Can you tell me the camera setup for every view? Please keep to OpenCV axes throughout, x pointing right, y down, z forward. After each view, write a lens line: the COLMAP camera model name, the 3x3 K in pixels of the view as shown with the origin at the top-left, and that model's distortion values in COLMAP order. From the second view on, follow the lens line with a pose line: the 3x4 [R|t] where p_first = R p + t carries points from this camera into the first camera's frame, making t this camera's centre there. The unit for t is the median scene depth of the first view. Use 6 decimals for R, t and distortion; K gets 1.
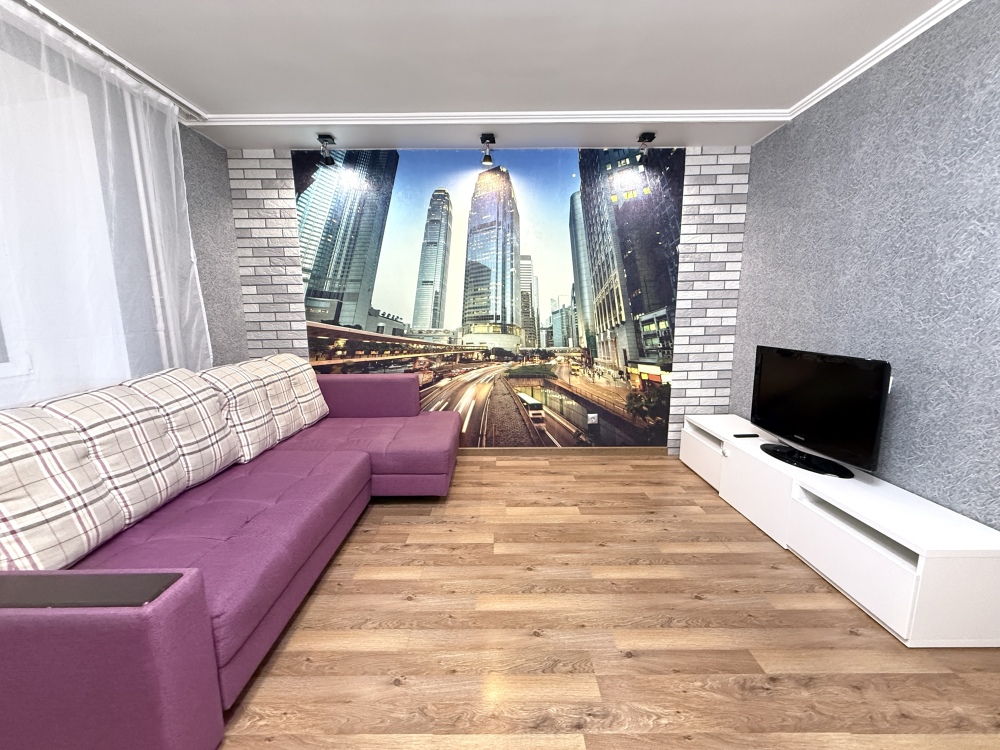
lens RADIAL K [[399.4, 0, 498.7], [0, 399.4, 375.4], [0, 0, 1]] dist [0.000070, 0.000339]
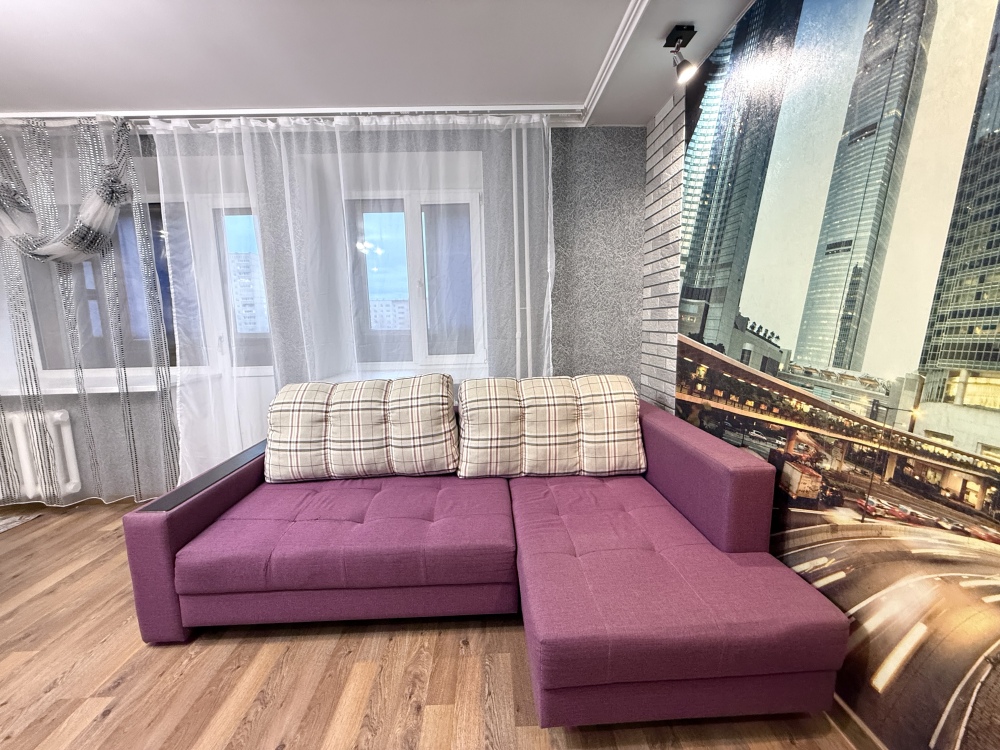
lens RADIAL K [[399.4, 0, 498.7], [0, 399.4, 375.4], [0, 0, 1]] dist [0.000070, 0.000339]
pose [[0.029565, 0.148685, -0.988443, 0.203225], [-0.139442, 0.979819, 0.143217, -0.122269], [0.989789, 0.133596, 0.049701, 0.679265]]
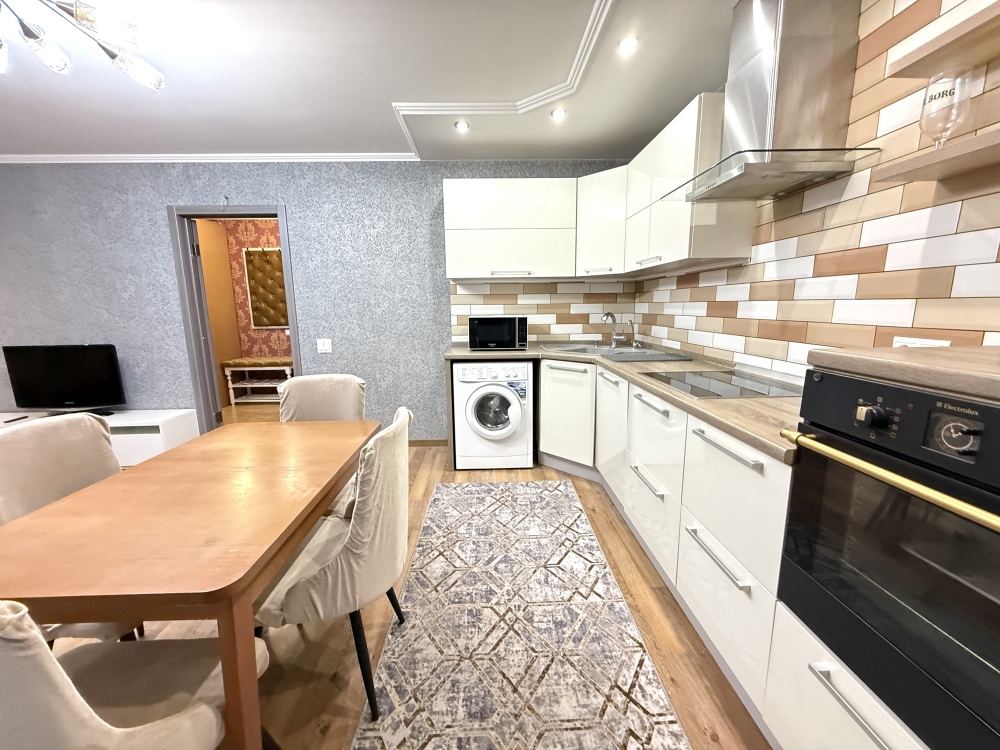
lens RADIAL K [[399.4, 0, 498.7], [0, 399.4, 375.4], [0, 0, 1]] dist [0.000070, 0.000339]
pose [[-0.038026, -0.164165, 0.985700, -0.526717], [0.173916, 0.970271, 0.168305, 0.057816], [-0.984026, 0.177829, -0.008344, -0.402626]]
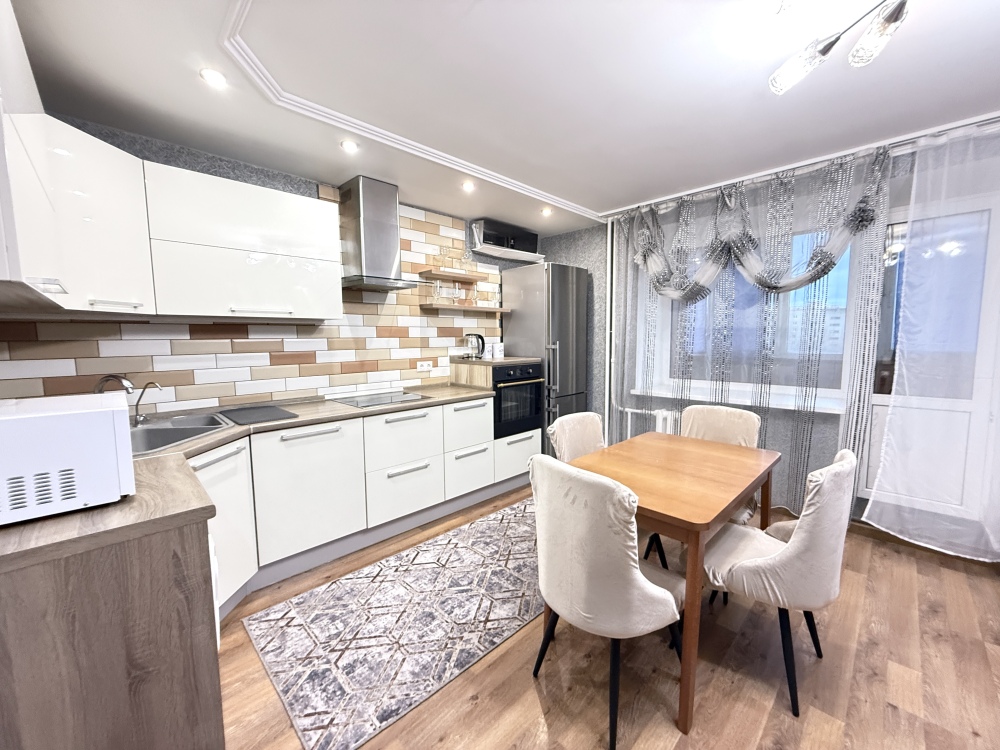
lens RADIAL K [[399.4, 0, 498.7], [0, 399.4, 375.4], [0, 0, 1]] dist [0.000070, 0.000339]
pose [[-0.708600, 0.082084, -0.700819, 0.449749], [-0.099580, 0.971637, 0.214490, -0.058431], [0.698548, 0.221776, -0.680328, 0.076524]]
